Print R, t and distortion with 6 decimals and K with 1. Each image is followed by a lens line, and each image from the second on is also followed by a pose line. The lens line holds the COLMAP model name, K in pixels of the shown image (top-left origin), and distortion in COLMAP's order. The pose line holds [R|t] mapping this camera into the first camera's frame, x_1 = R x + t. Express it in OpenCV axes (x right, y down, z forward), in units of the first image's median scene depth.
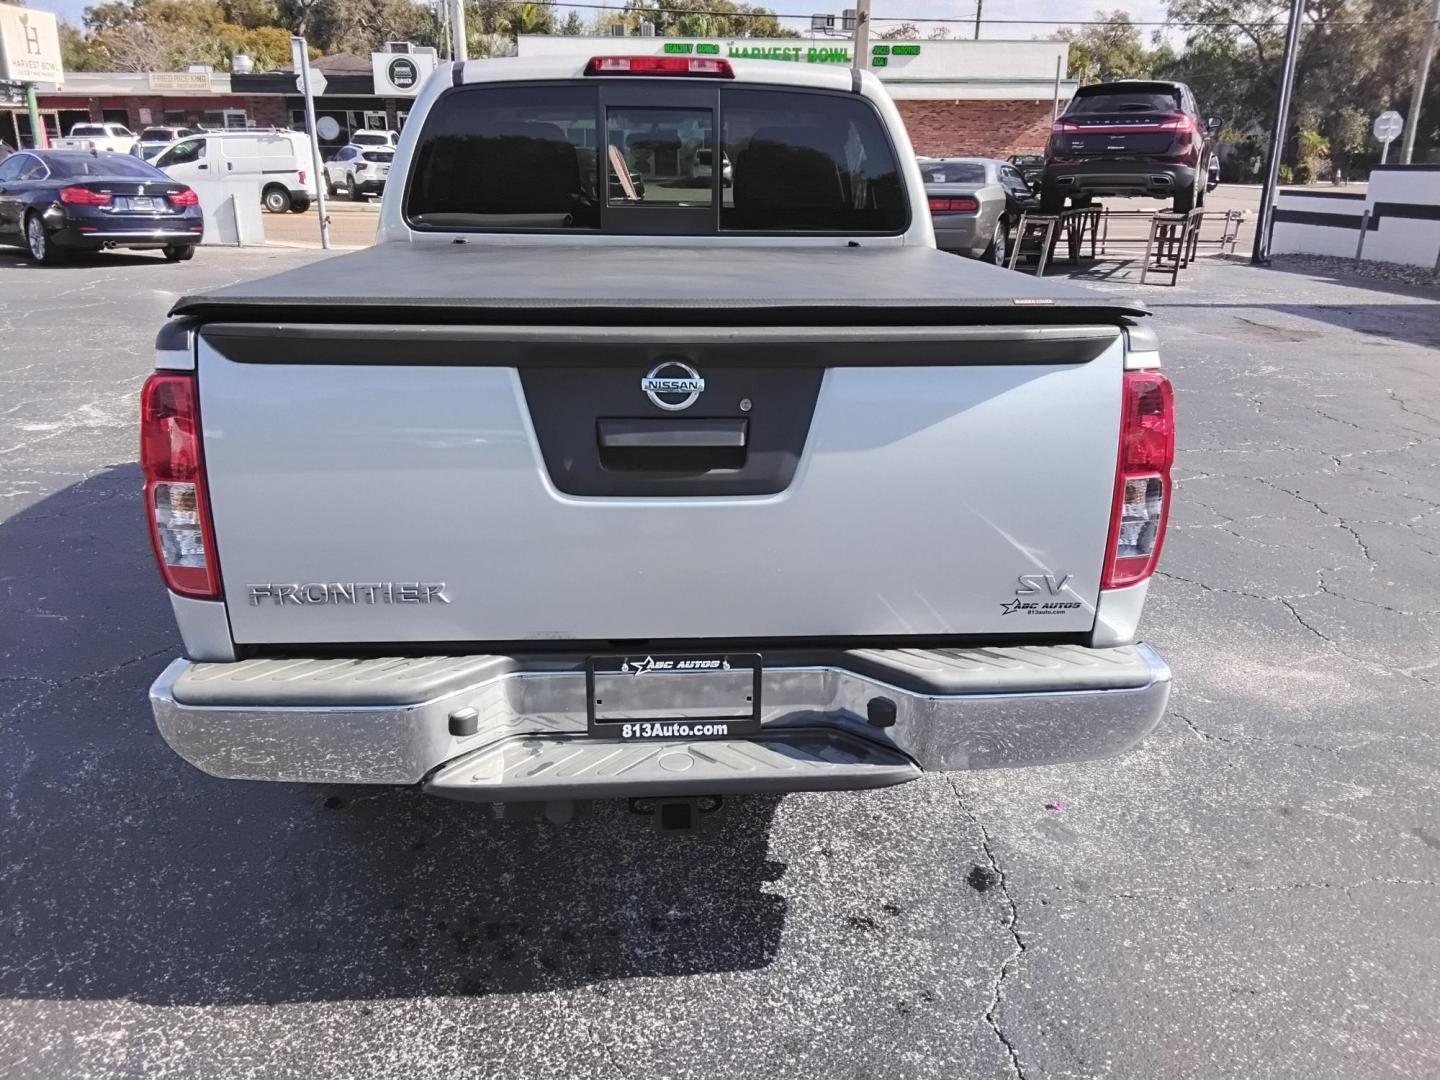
lens RADIAL K [[1123.8, 0, 713.6], [0, 1123.8, 535.7], [0, 0, 1]] dist [0.105904, -0.146567]
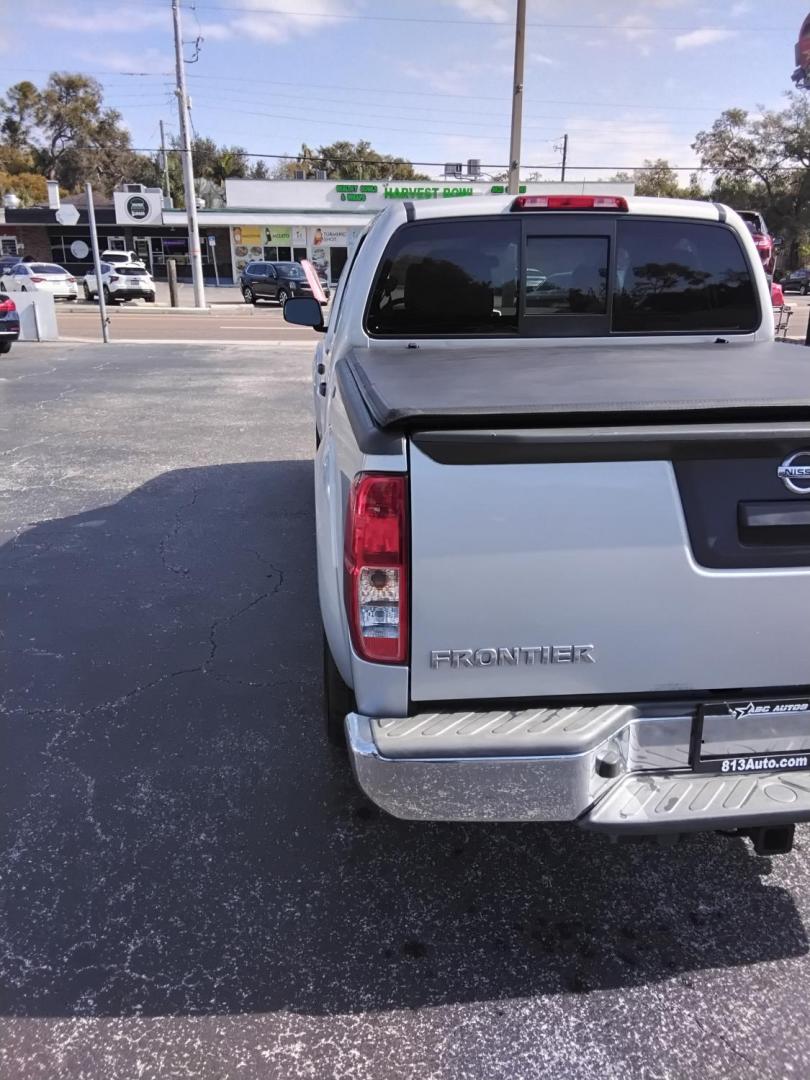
lens RADIAL K [[842.9, 0, 406.4], [0, 842.9, 533.8], [0, 0, 1]] dist [0.105904, -0.146567]
pose [[0.998428, -0.024510, 0.050411, -0.283030], [0.025486, 0.999498, -0.018797, -0.037219], [-0.049925, 0.020052, 0.998552, 0.080722]]
